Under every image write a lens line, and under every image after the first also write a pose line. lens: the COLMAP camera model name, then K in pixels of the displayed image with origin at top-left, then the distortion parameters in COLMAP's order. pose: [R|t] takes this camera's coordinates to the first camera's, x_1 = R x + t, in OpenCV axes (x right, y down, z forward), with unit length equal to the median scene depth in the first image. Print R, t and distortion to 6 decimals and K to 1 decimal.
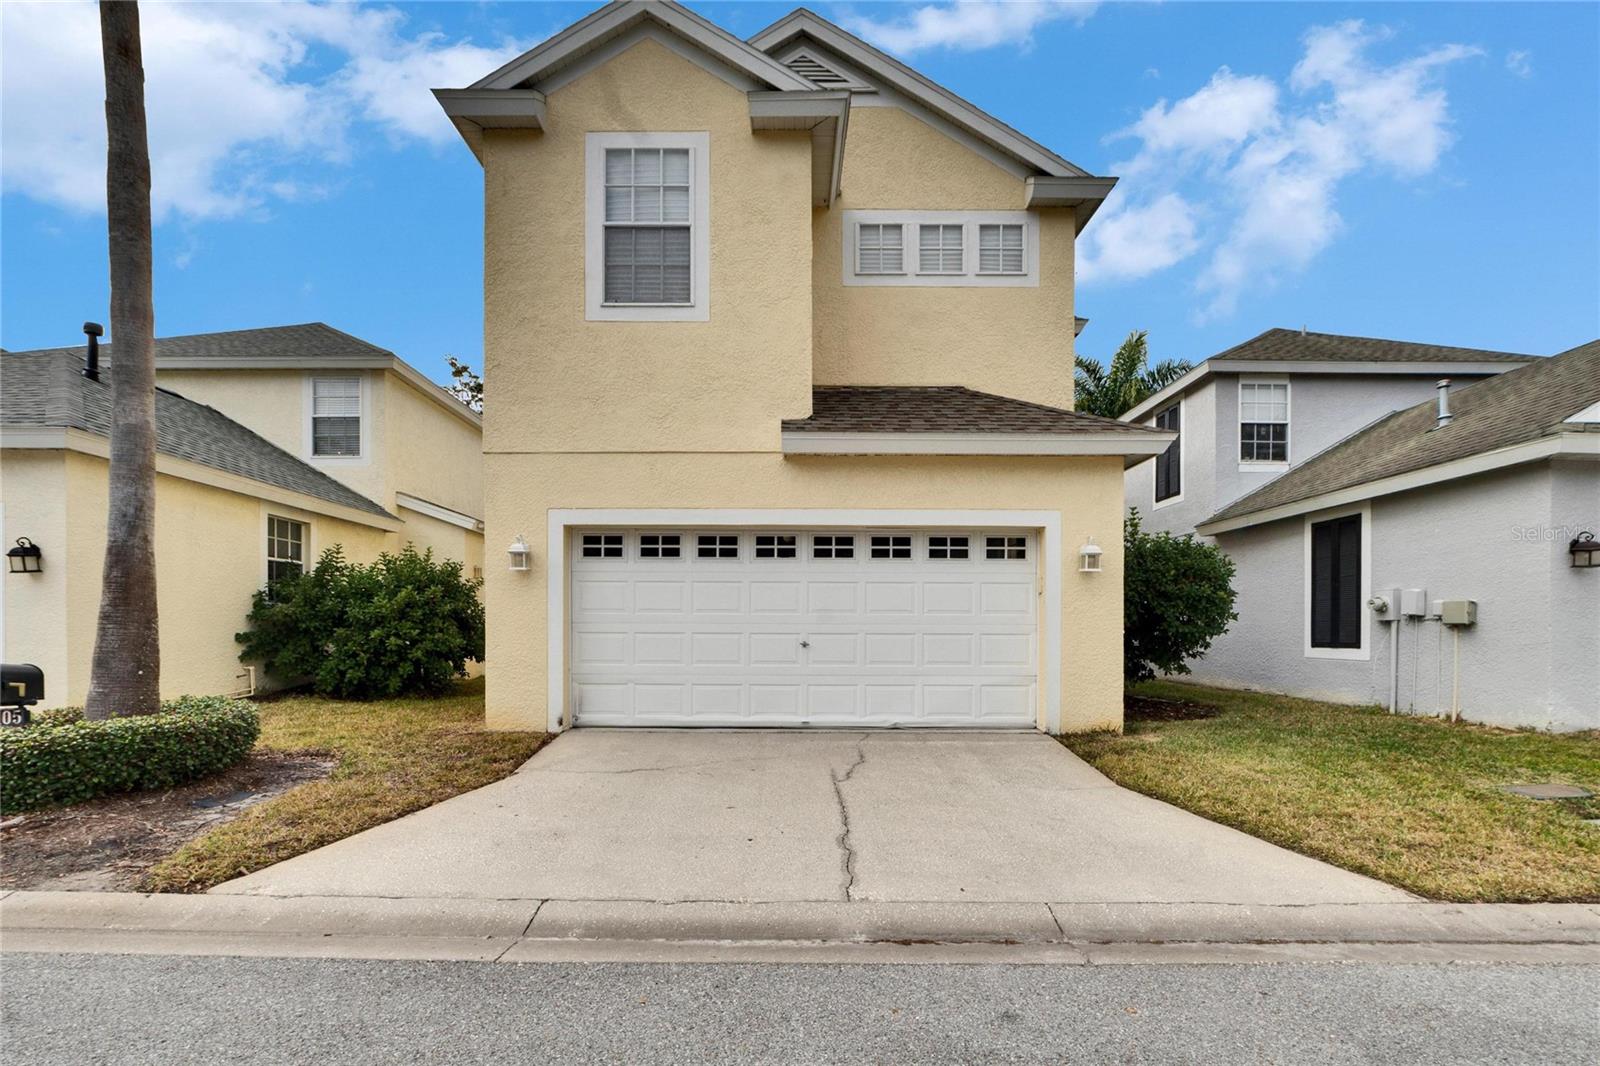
lens RADIAL K [[715.7, 0, 794.1], [0, 715.7, 629.9], [0, 0, 1]] dist [-0.003621, -0.000683]
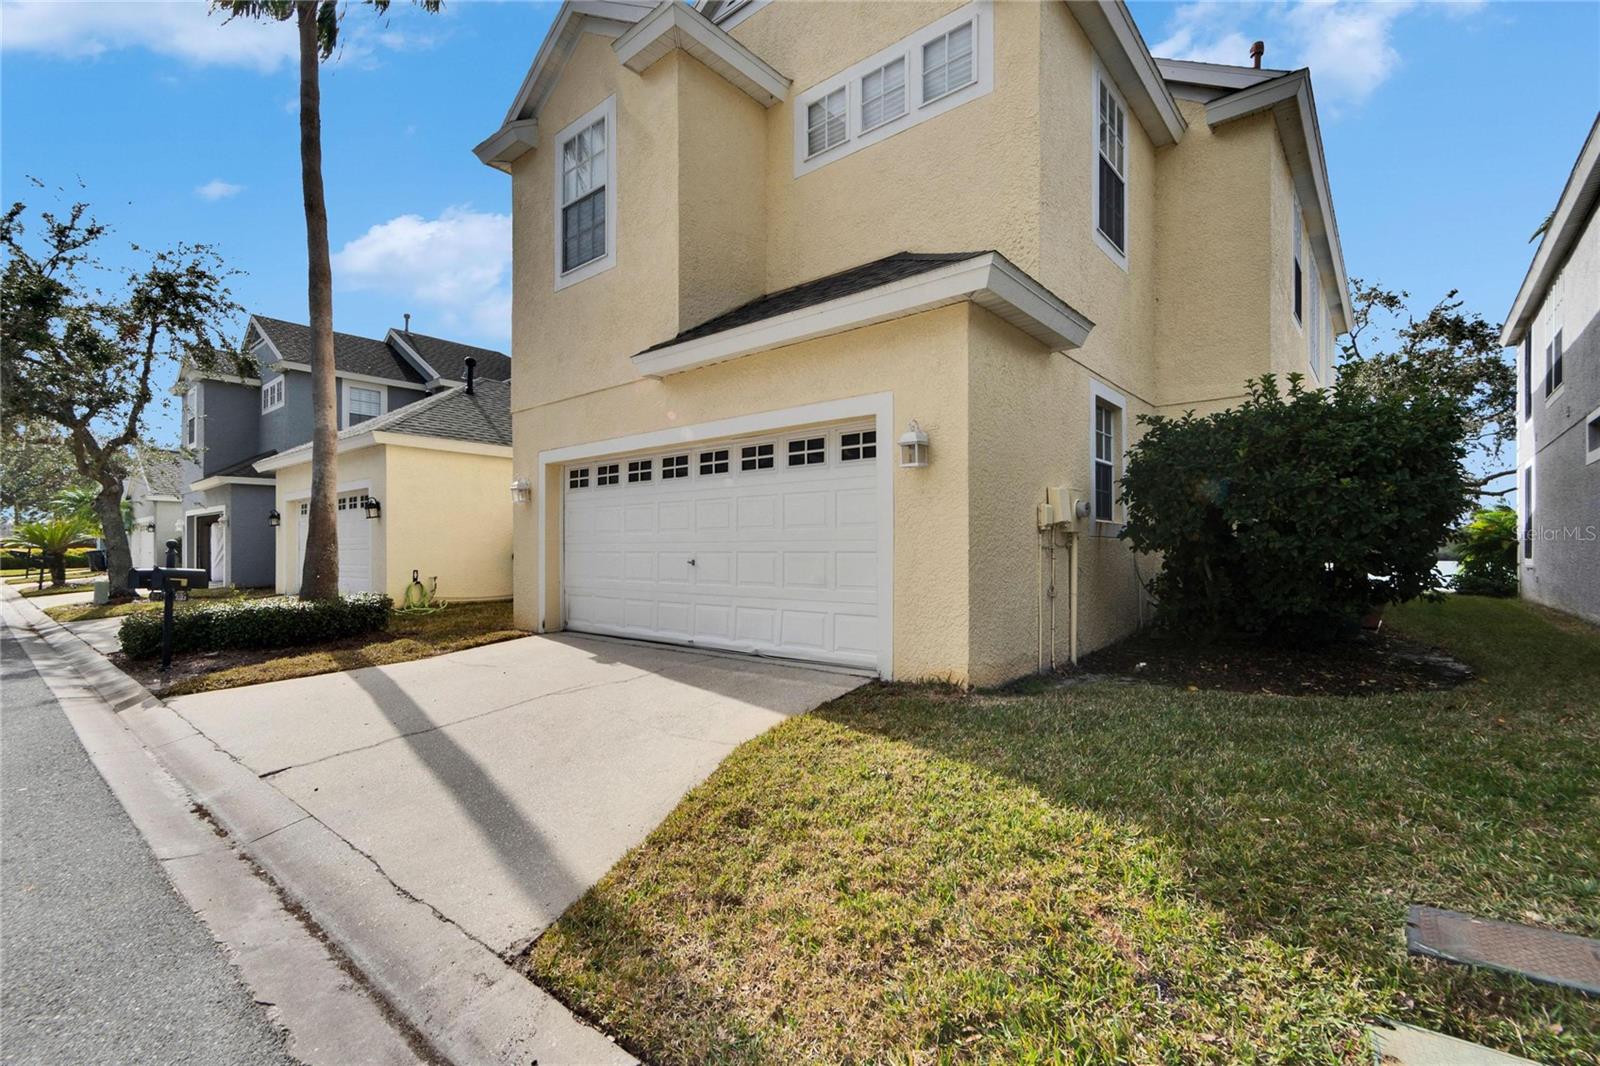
lens RADIAL K [[712.0, 0, 790.2], [0, 712.0, 547.5], [0, 0, 1]] dist [-0.002370, -0.000385]
pose [[0.763177, -0.006421, -0.646157, 0.761666], [0.006842, 0.999975, -0.001855, 0.000855], [0.646153, -0.003005, 0.763202, 0.331745]]
